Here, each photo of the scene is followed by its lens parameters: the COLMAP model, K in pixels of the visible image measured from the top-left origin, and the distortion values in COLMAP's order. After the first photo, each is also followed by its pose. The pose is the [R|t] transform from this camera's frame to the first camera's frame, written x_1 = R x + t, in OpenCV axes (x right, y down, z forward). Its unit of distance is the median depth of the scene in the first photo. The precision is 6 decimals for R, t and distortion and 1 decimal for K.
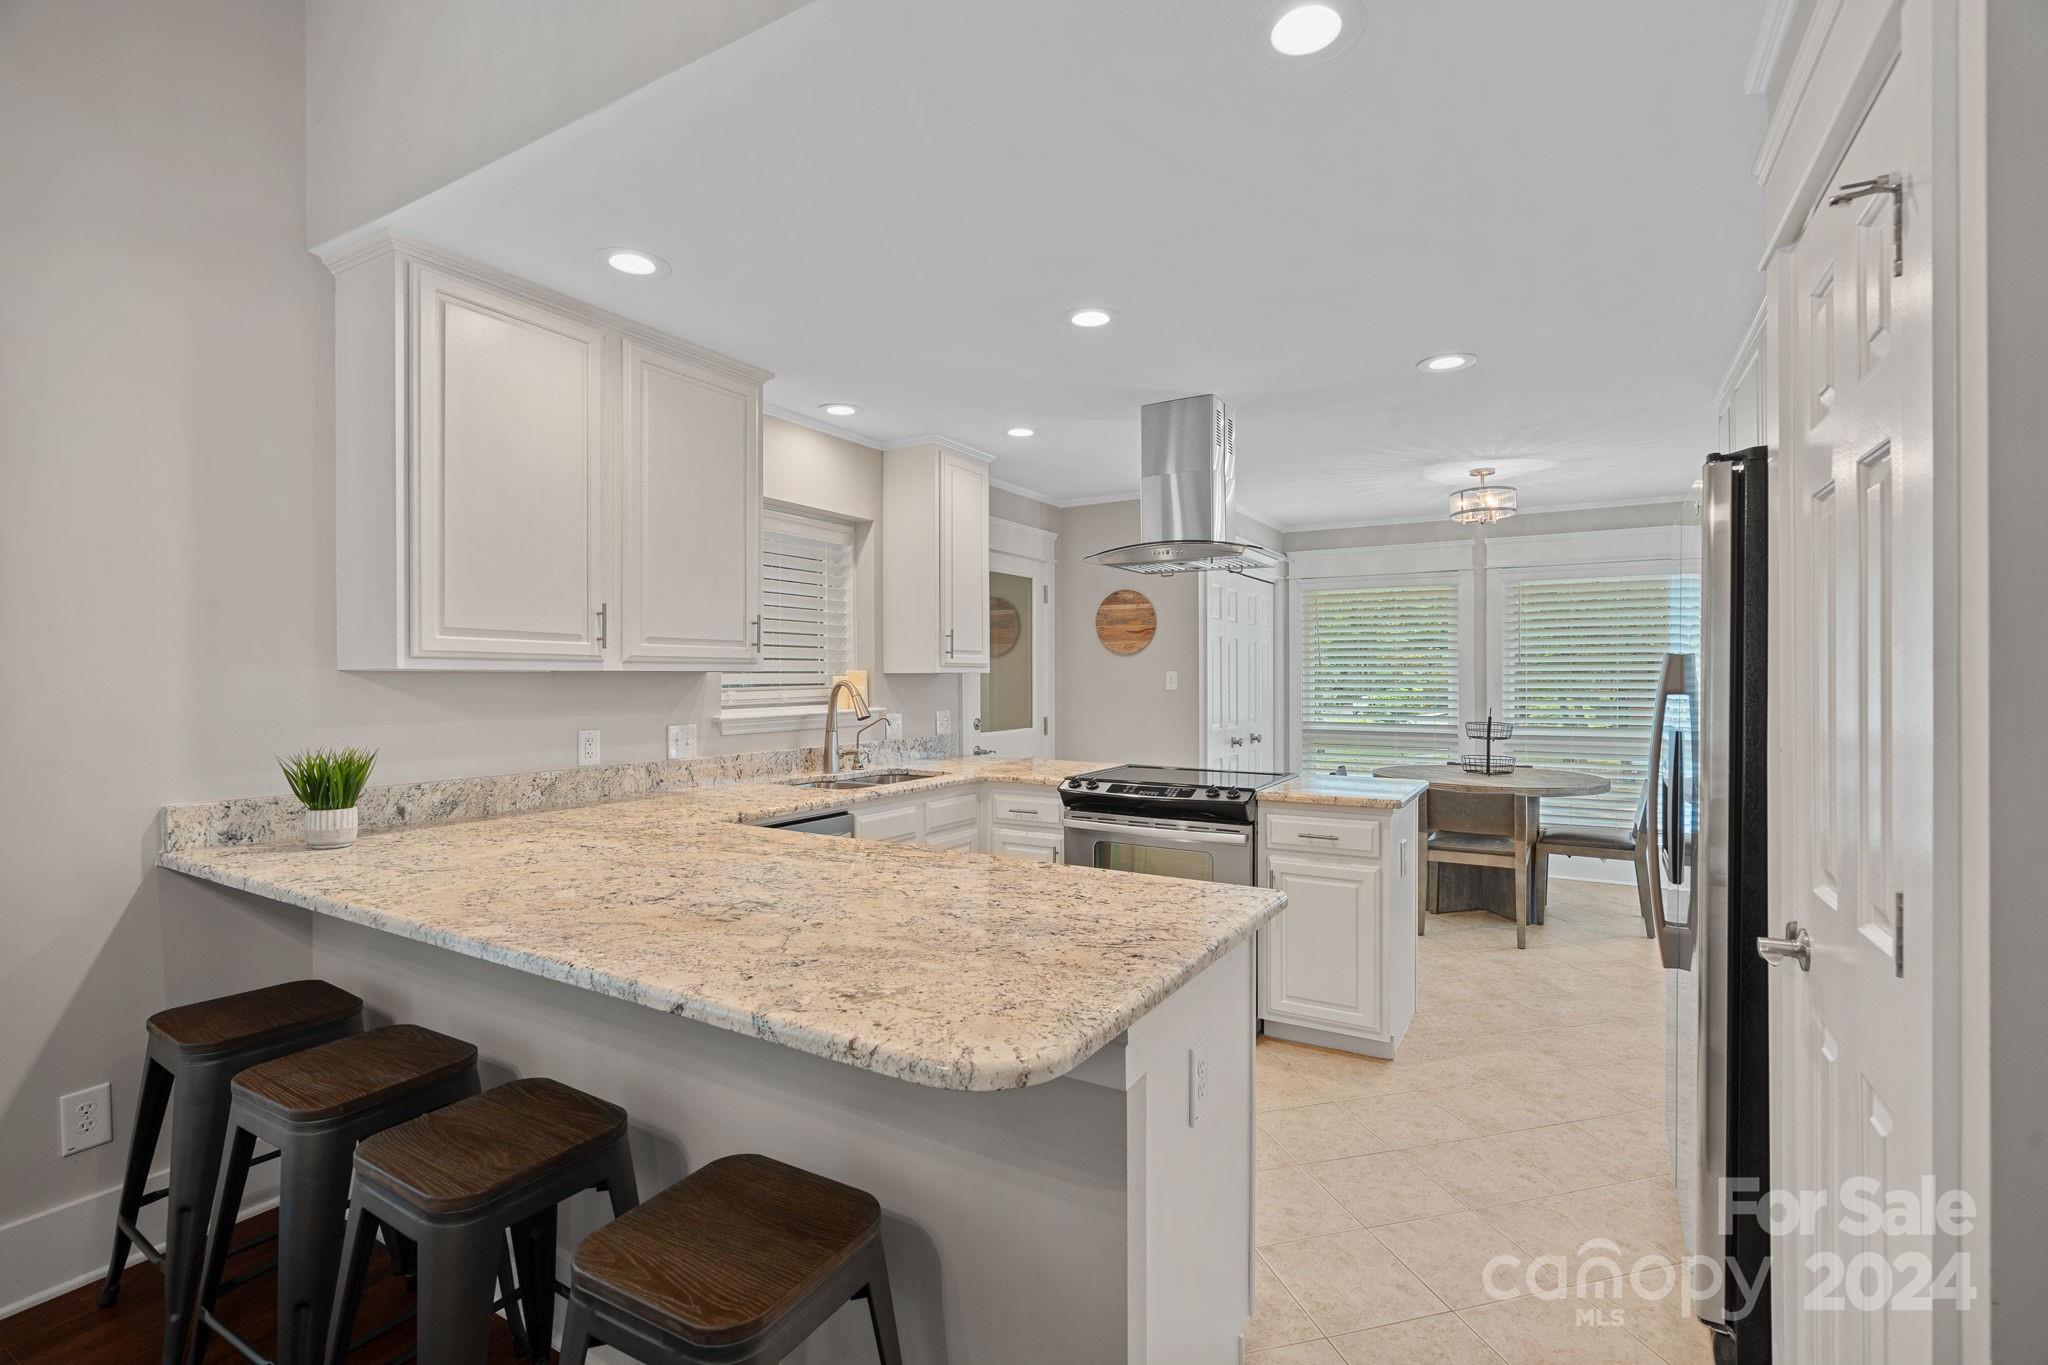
lens RADIAL K [[926.0, 0, 1028.6], [0, 926.0, 673.0], [0, 0, 1]] dist [0.000256, 0.000506]
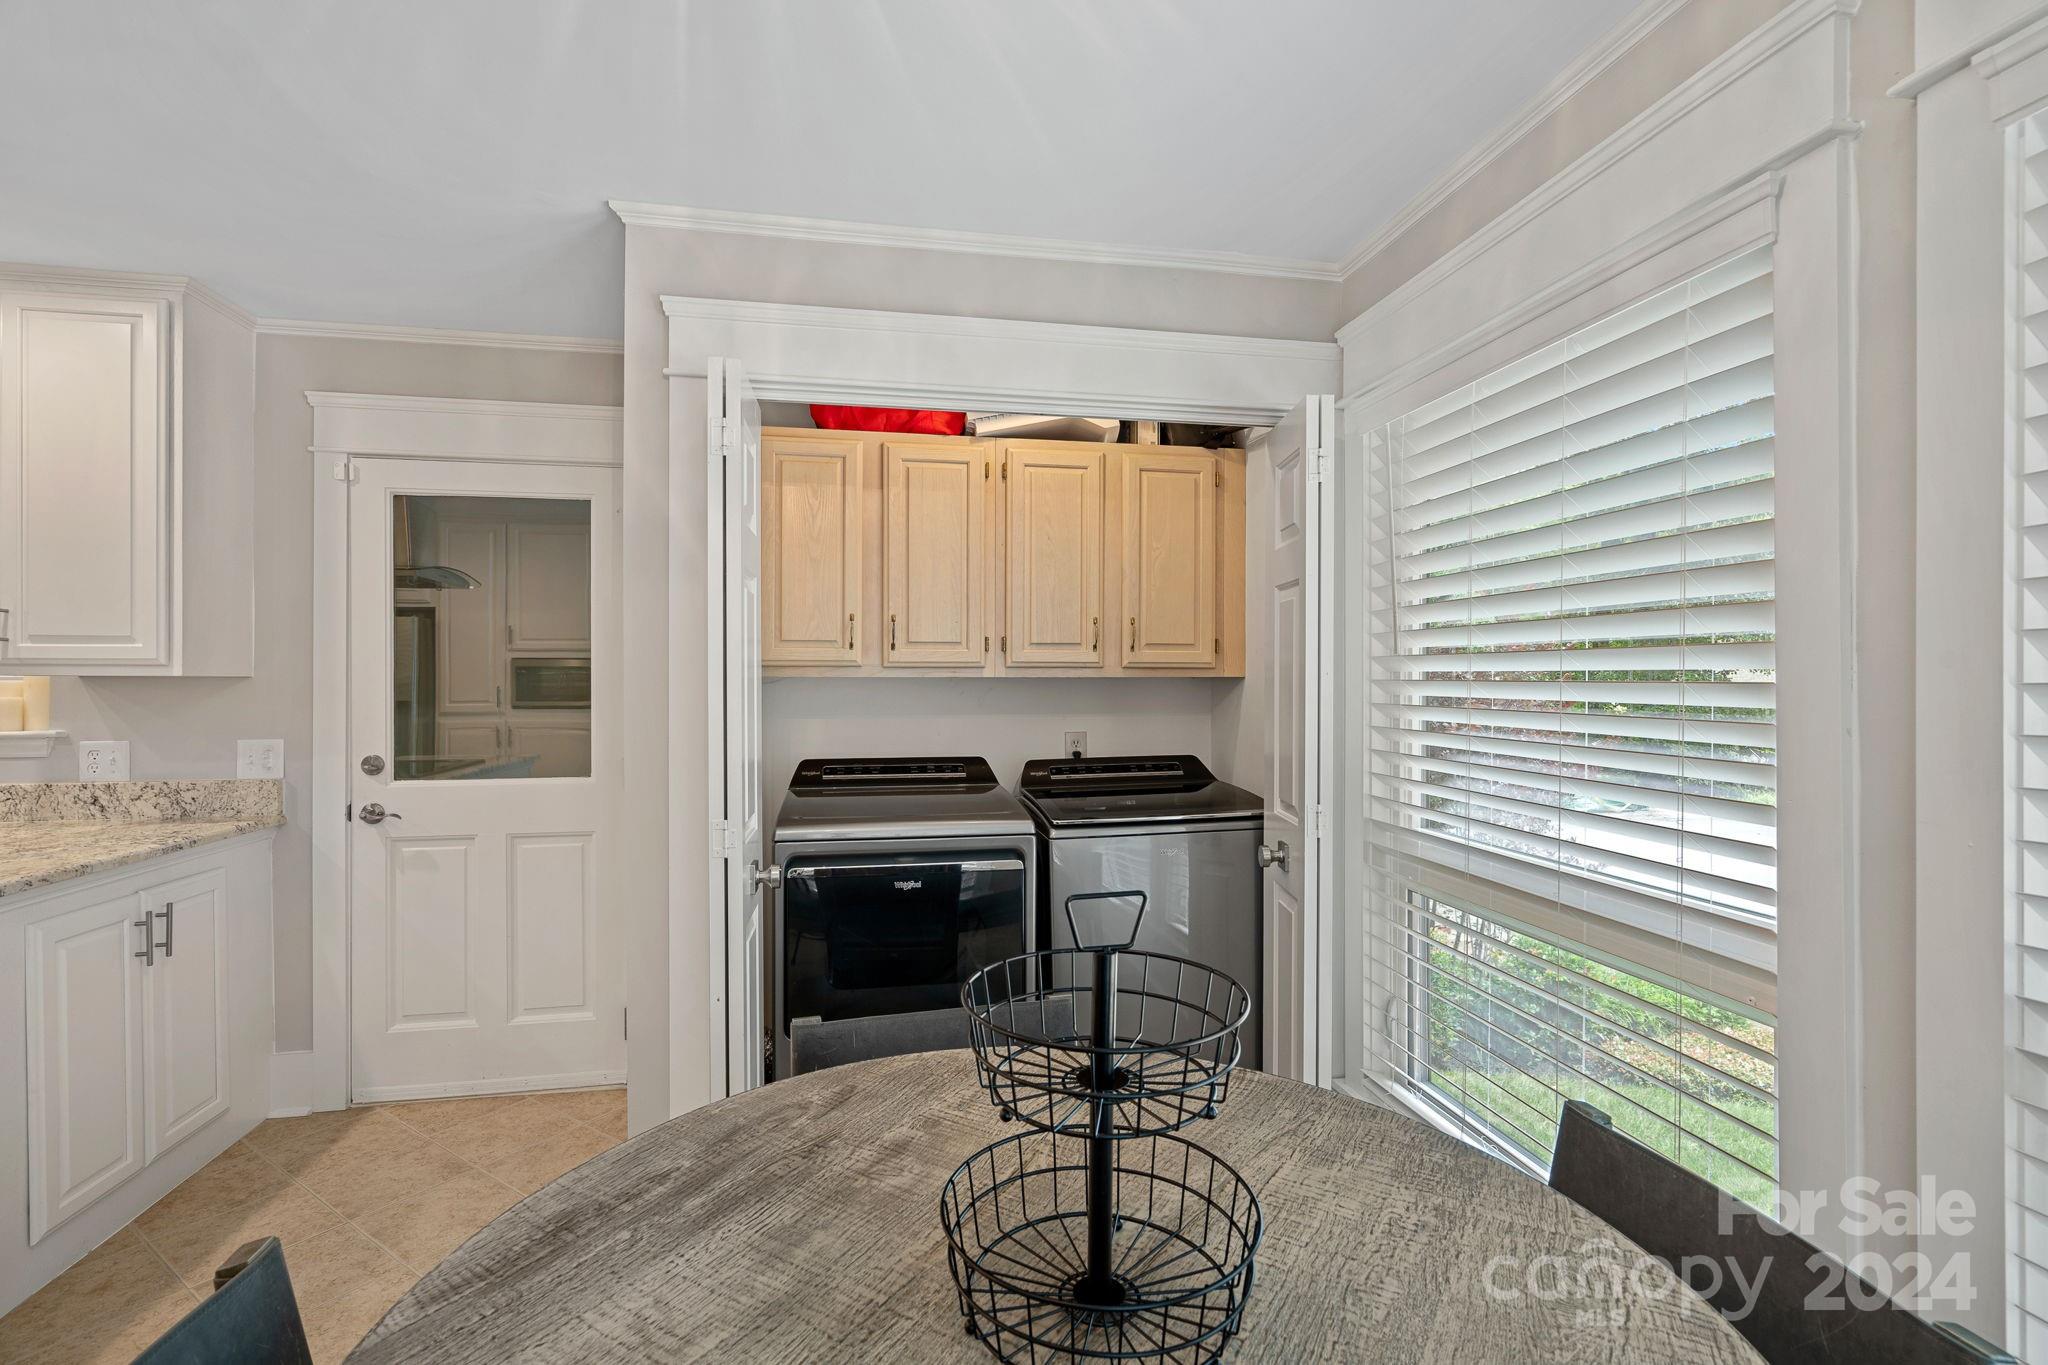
lens RADIAL K [[922.5, 0, 1024.0], [0, 922.5, 682.5], [0, 0, 1]] dist [0.004335, 0.000326]
pose [[0.655978, 0.004501, -0.754766, 0.839561], [-0.000794, 0.999986, 0.005273, 0.000838], [0.754779, -0.002860, 0.655972, 1.222288]]
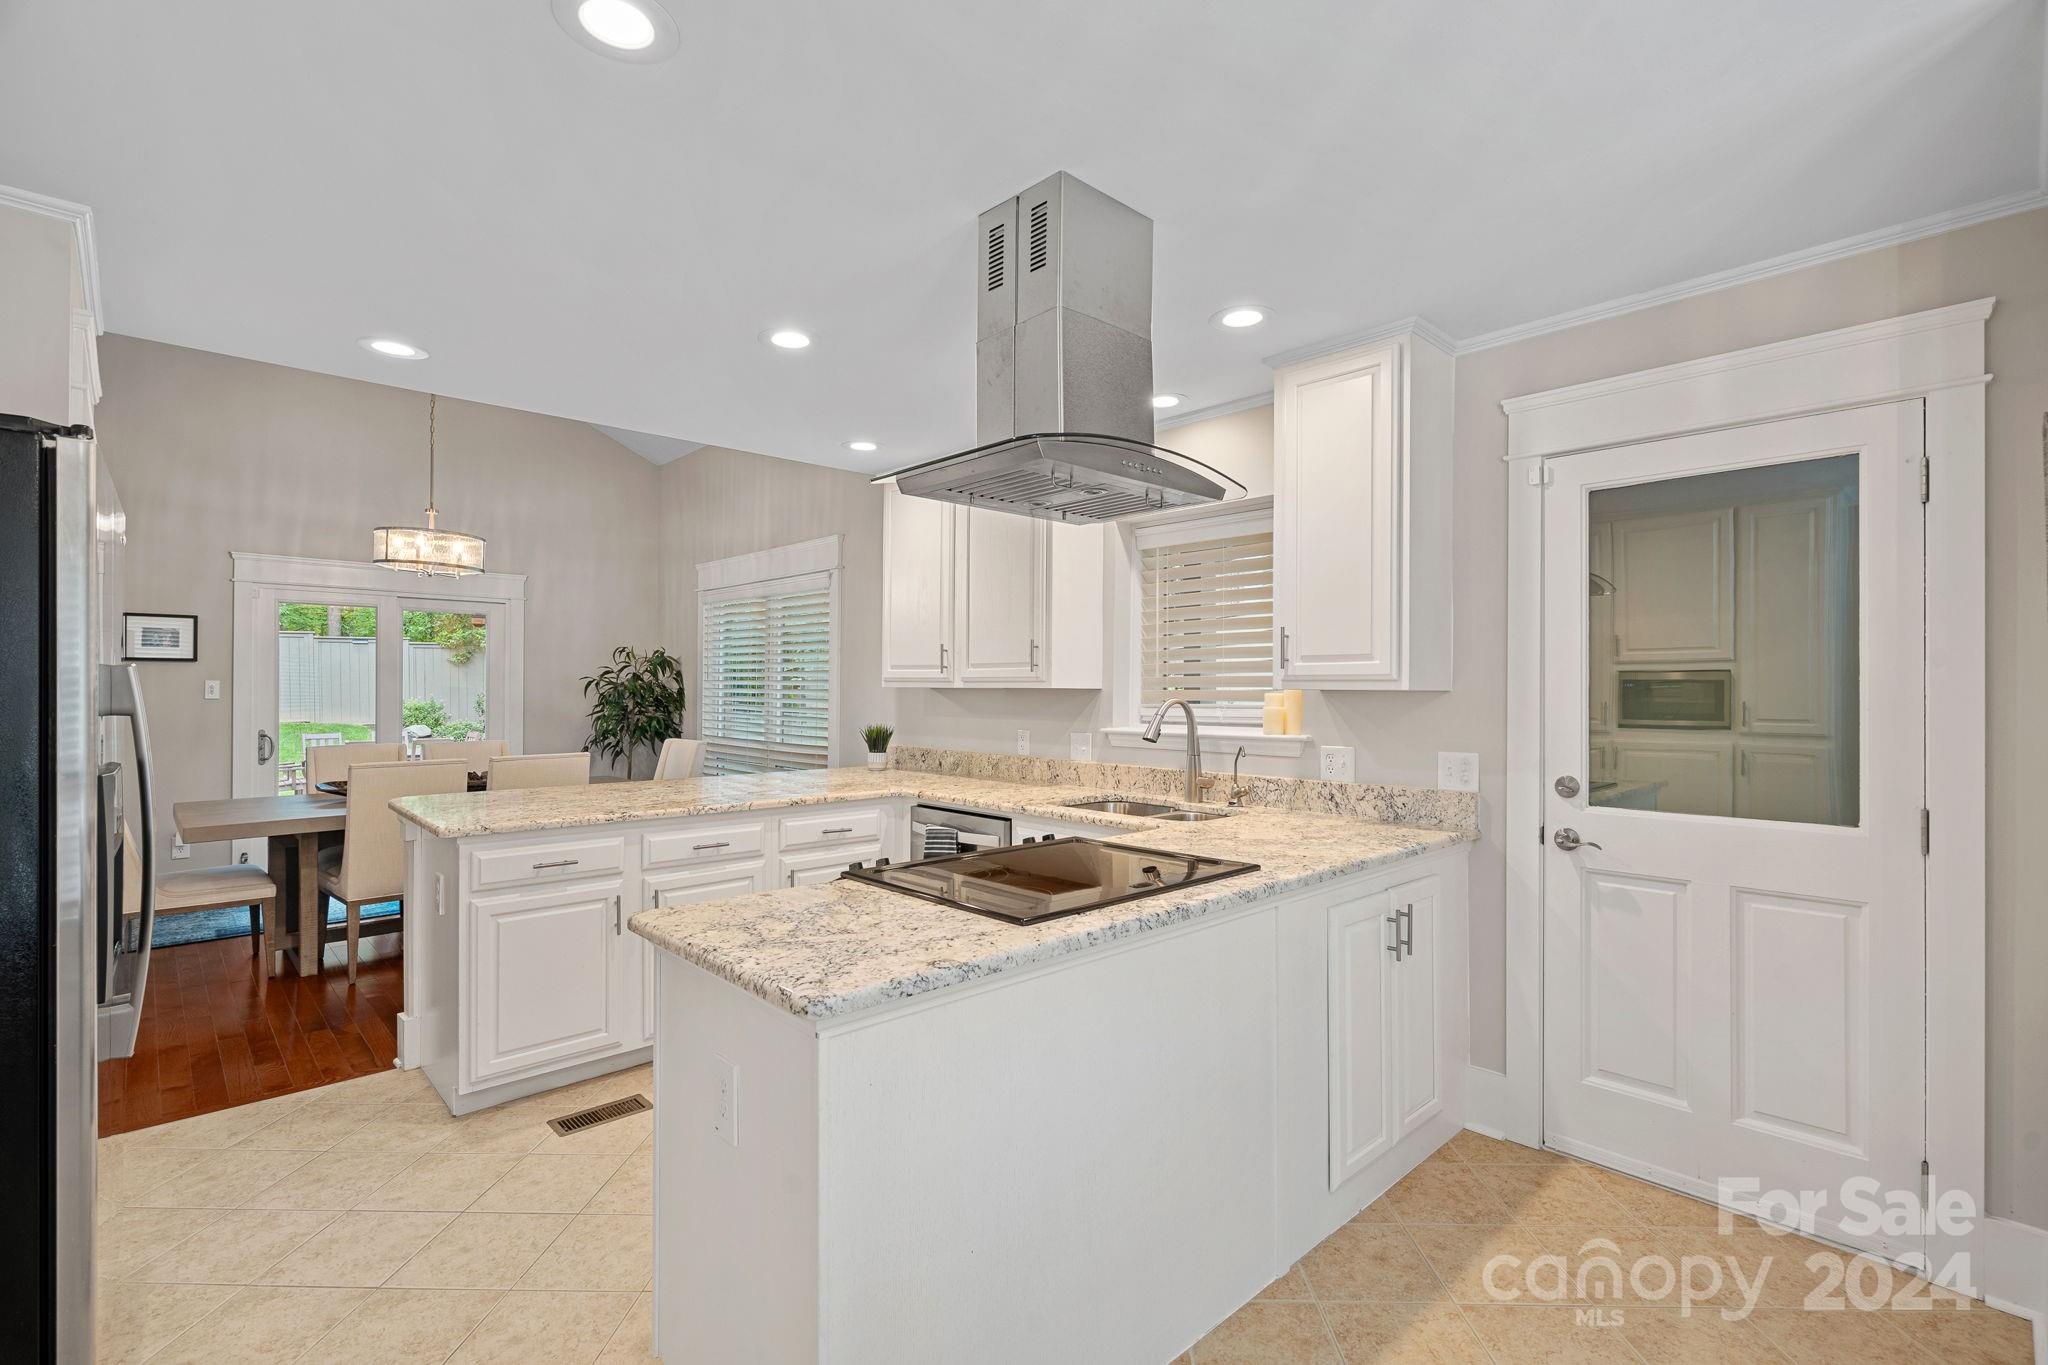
lens RADIAL K [[924.2, 0, 1029.5], [0, 924.2, 686.8], [0, 0, 1]] dist [-0.002055, -0.000124]
pose [[-0.275805, -0.004410, -0.961203, 0.703294], [-0.002779, 0.999989, -0.003791, 0.001031], [0.961210, 0.001626, -0.275814, 1.118841]]
